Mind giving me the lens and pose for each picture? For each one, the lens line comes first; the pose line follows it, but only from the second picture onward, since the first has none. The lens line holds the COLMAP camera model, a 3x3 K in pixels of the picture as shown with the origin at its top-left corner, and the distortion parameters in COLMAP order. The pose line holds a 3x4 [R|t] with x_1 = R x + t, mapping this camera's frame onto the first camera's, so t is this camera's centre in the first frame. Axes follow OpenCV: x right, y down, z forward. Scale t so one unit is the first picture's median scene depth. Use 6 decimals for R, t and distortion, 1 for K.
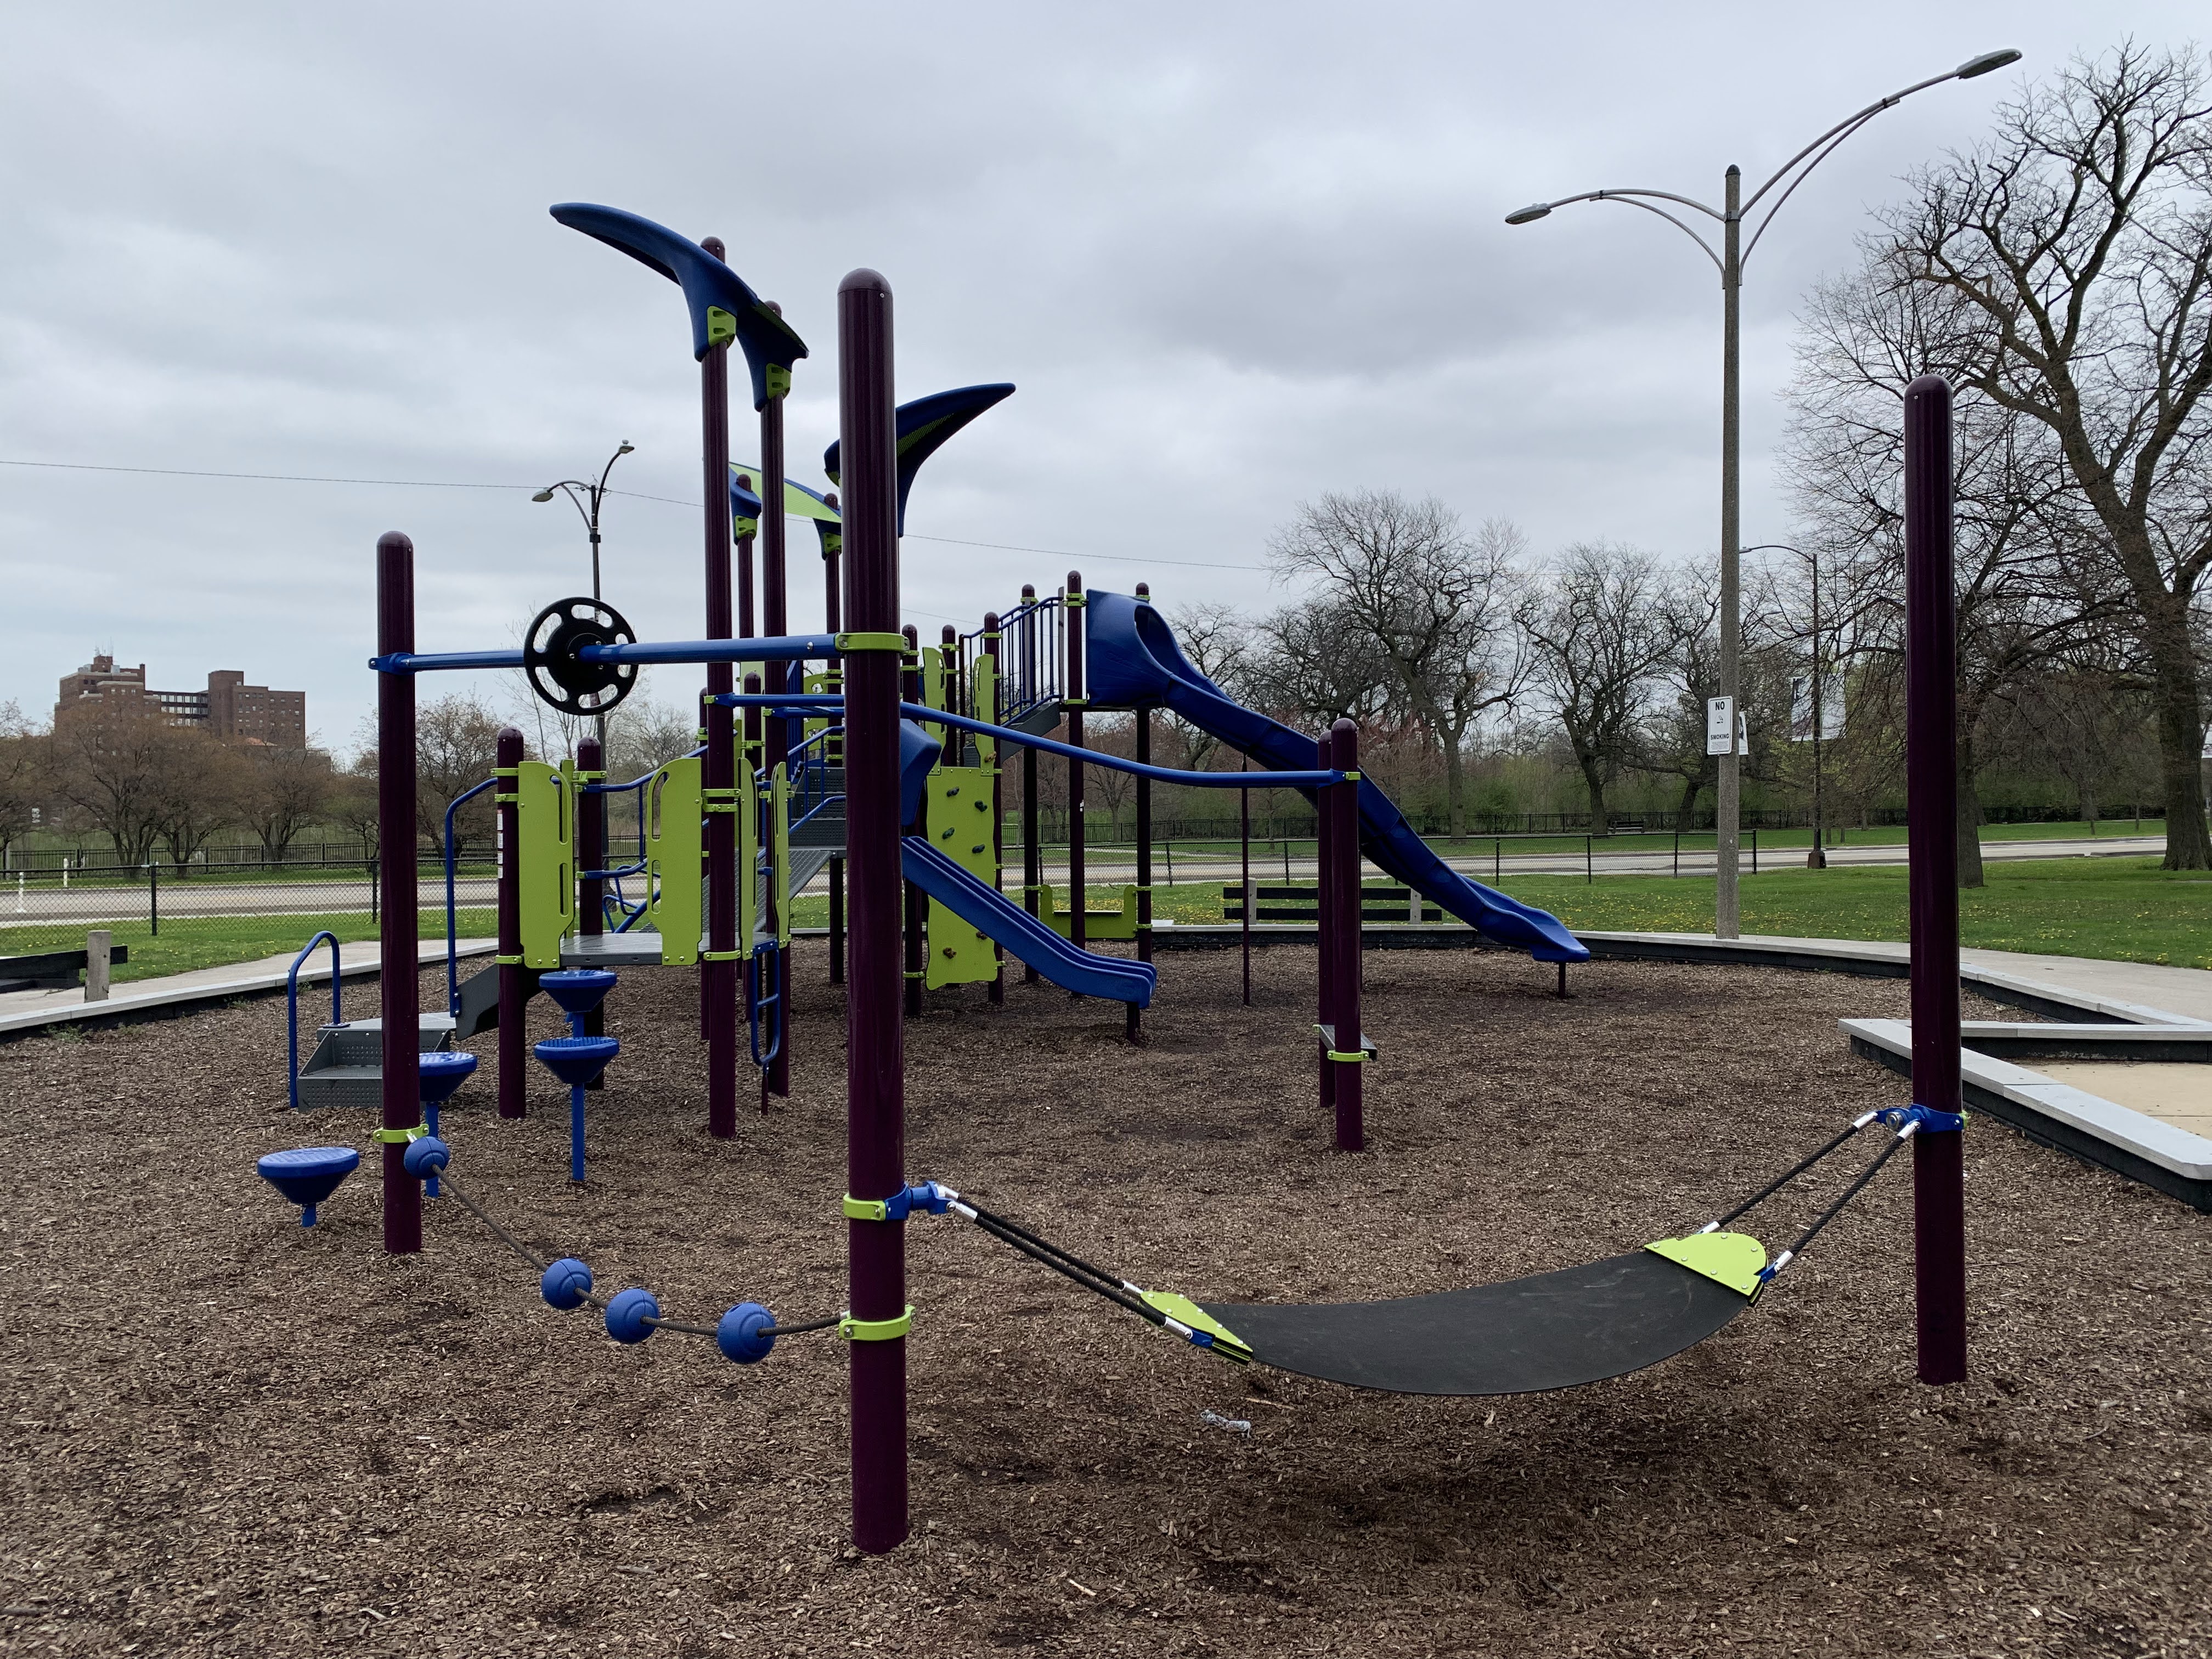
lens RADIAL K [[1677.0, 0, 1080.4], [0, 1677.0, 825.2], [0, 0, 1]] dist [0.019391, -0.003980]
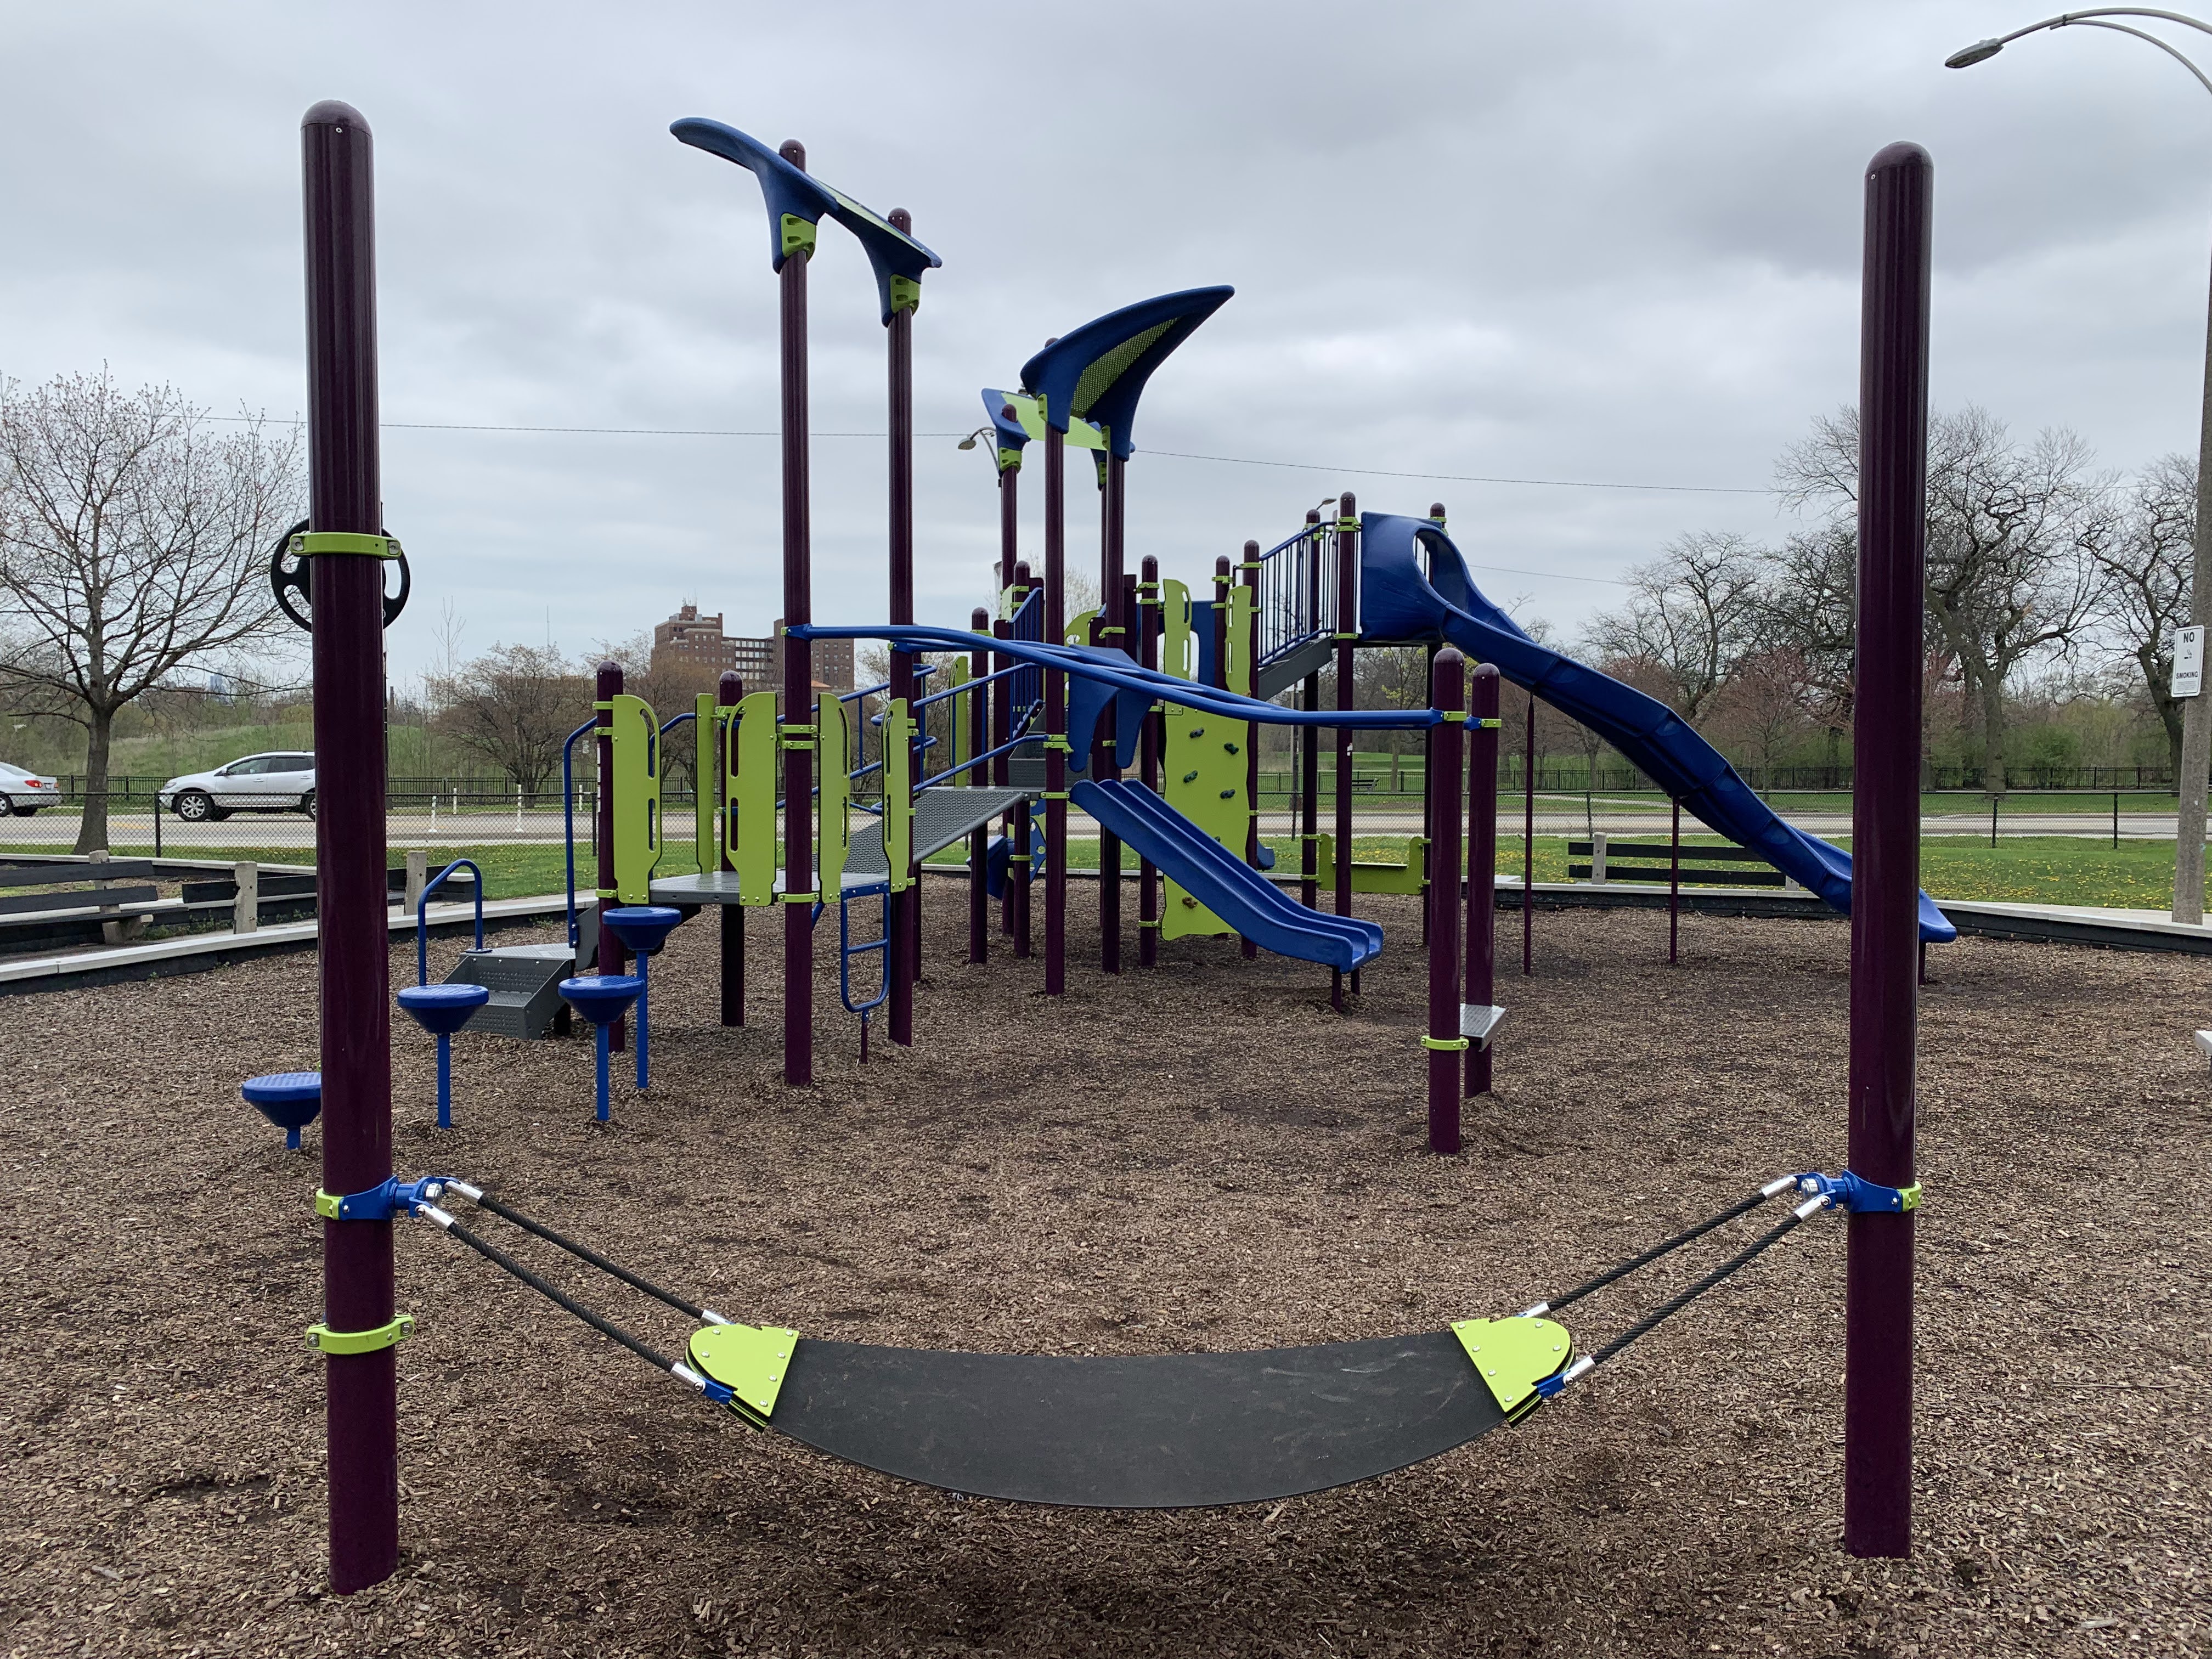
lens RADIAL K [[1678.5, 0, 1098.8], [0, 1678.5, 830.6], [0, 0, 1]] dist [0.018413, -0.009988]
pose [[0.959925, 0.026999, -0.278952, 0.062199], [-0.016462, 0.999062, 0.040045, -0.000699], [0.279772, -0.033848, 0.959470, 0.035601]]
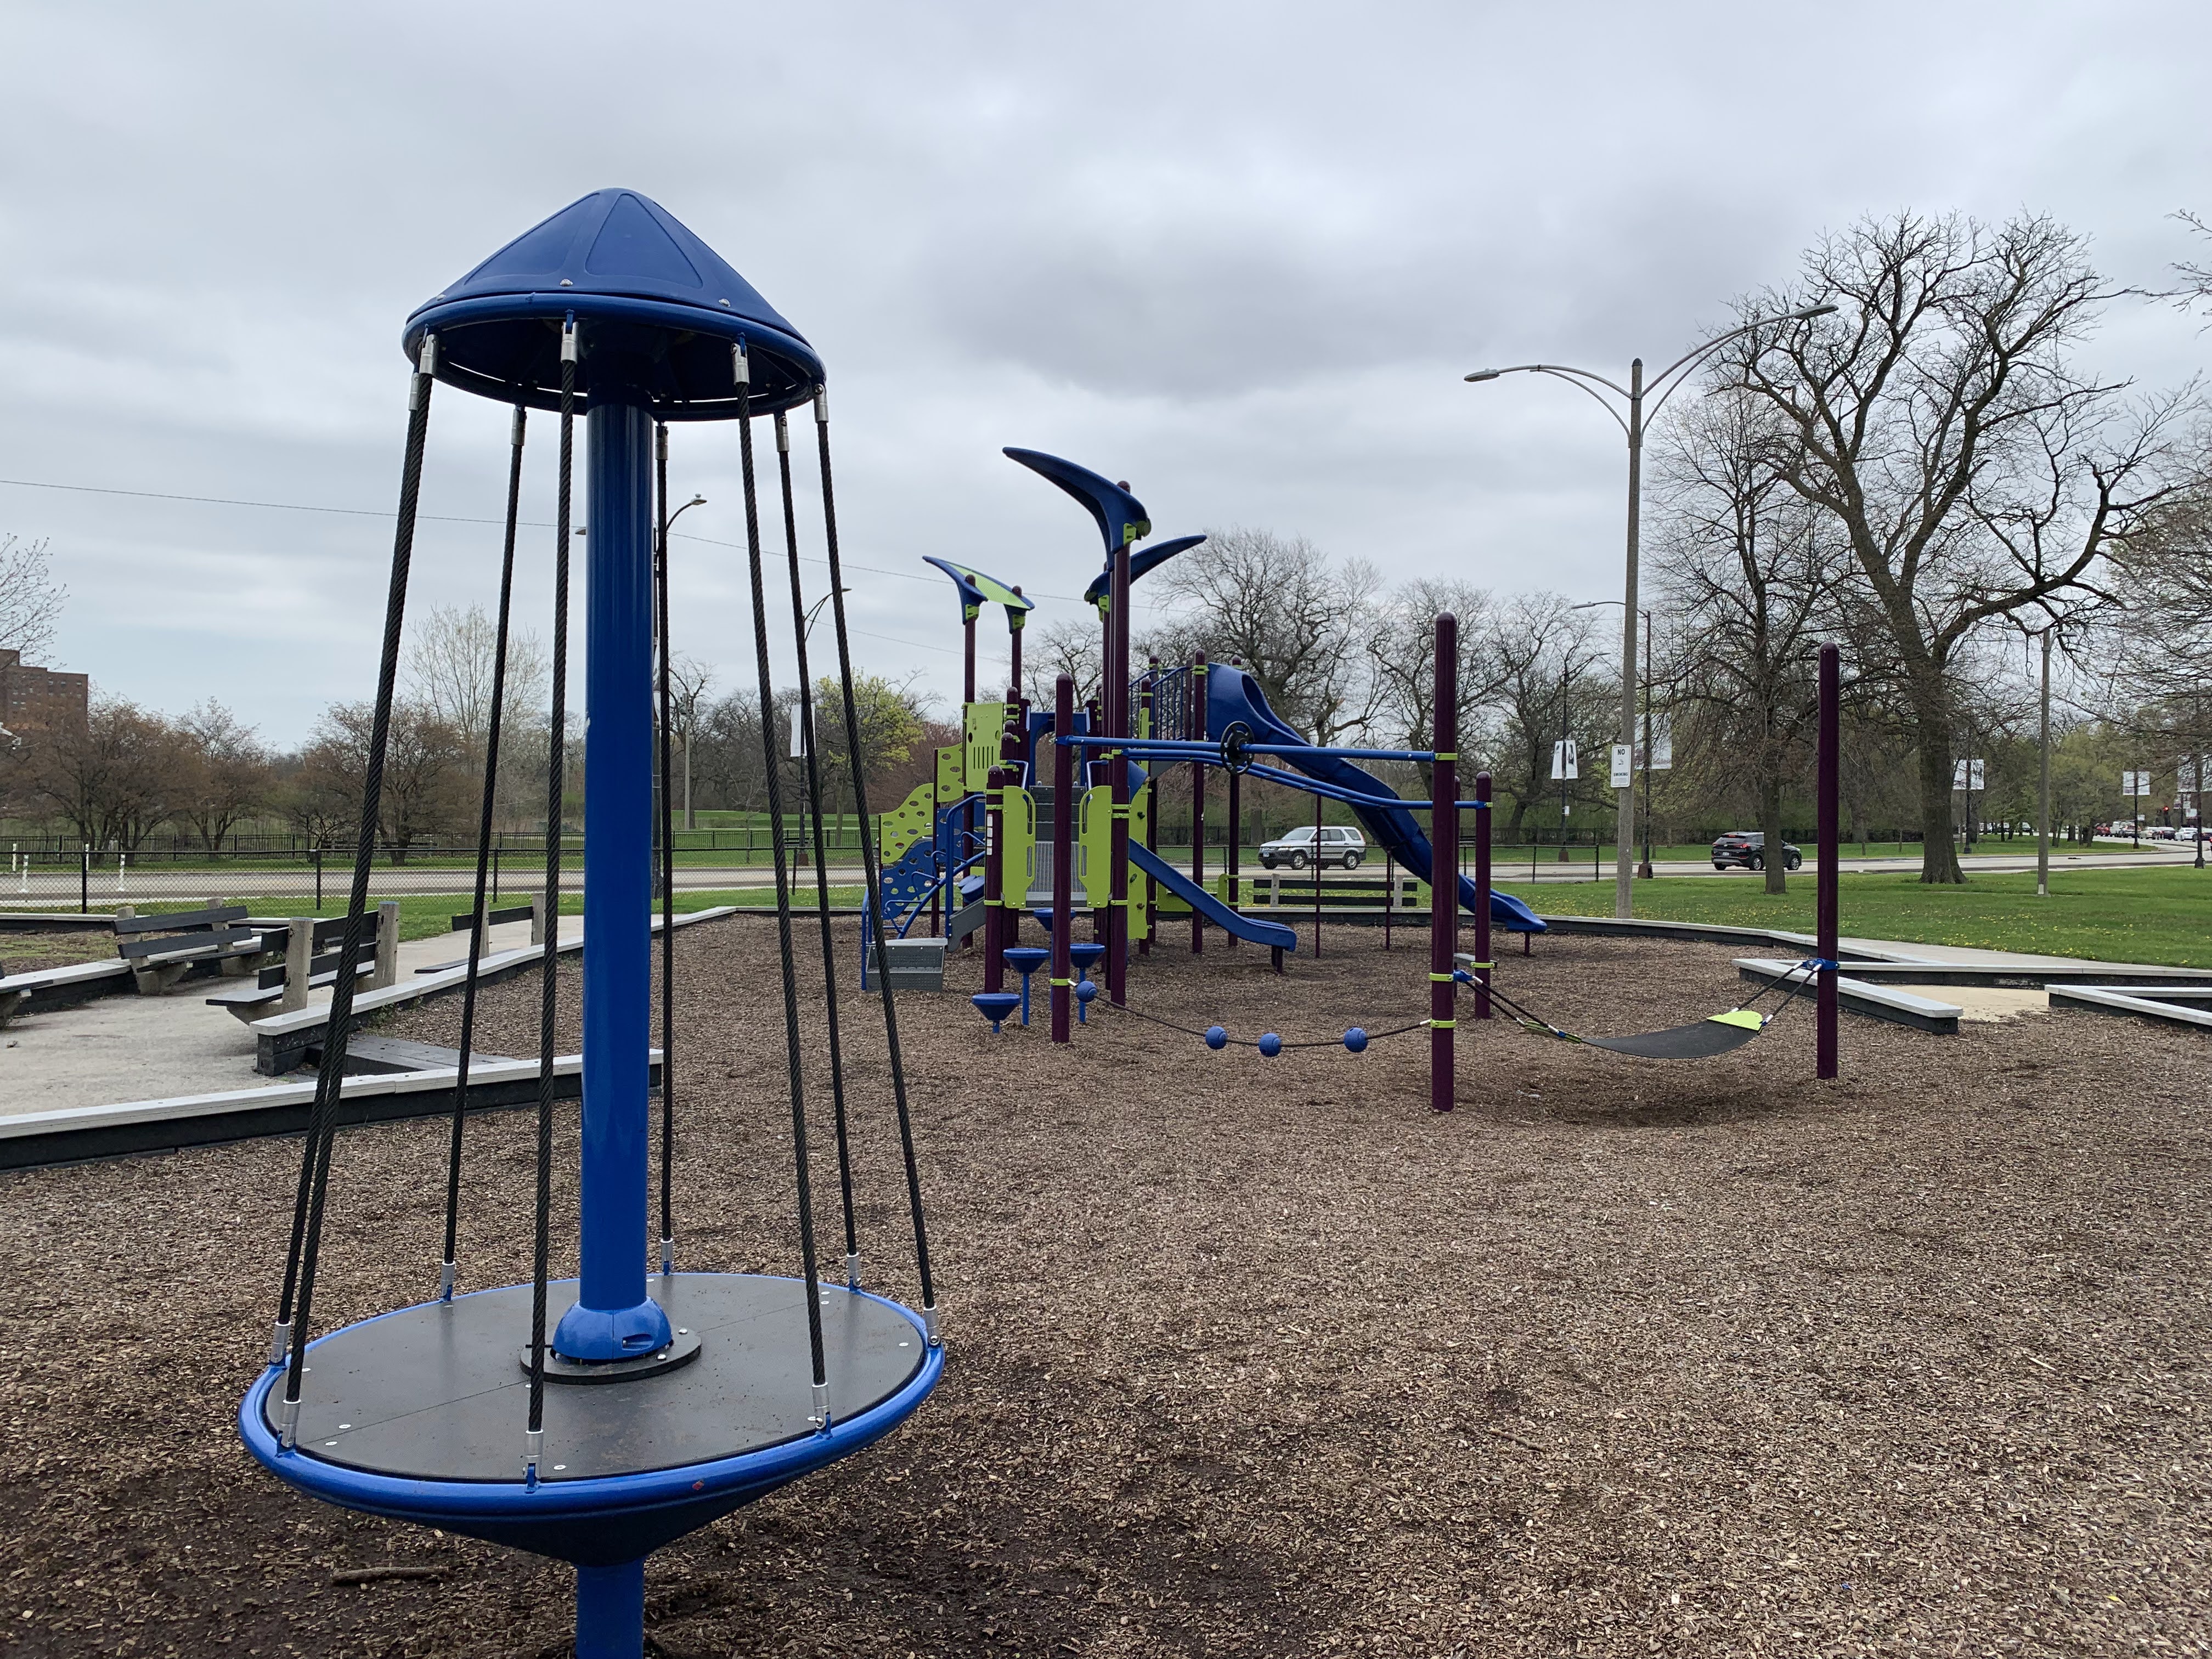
lens RADIAL K [[1657.8, 0, 1106.0], [0, 1657.8, 829.5], [0, 0, 1]] dist [0.031916, -0.003490]
pose [[0.993093, 0.018475, 0.115862, -0.116537], [-0.018272, 0.999829, -0.002814, 0.002755], [-0.115894, 0.000677, 0.993261, -0.180492]]
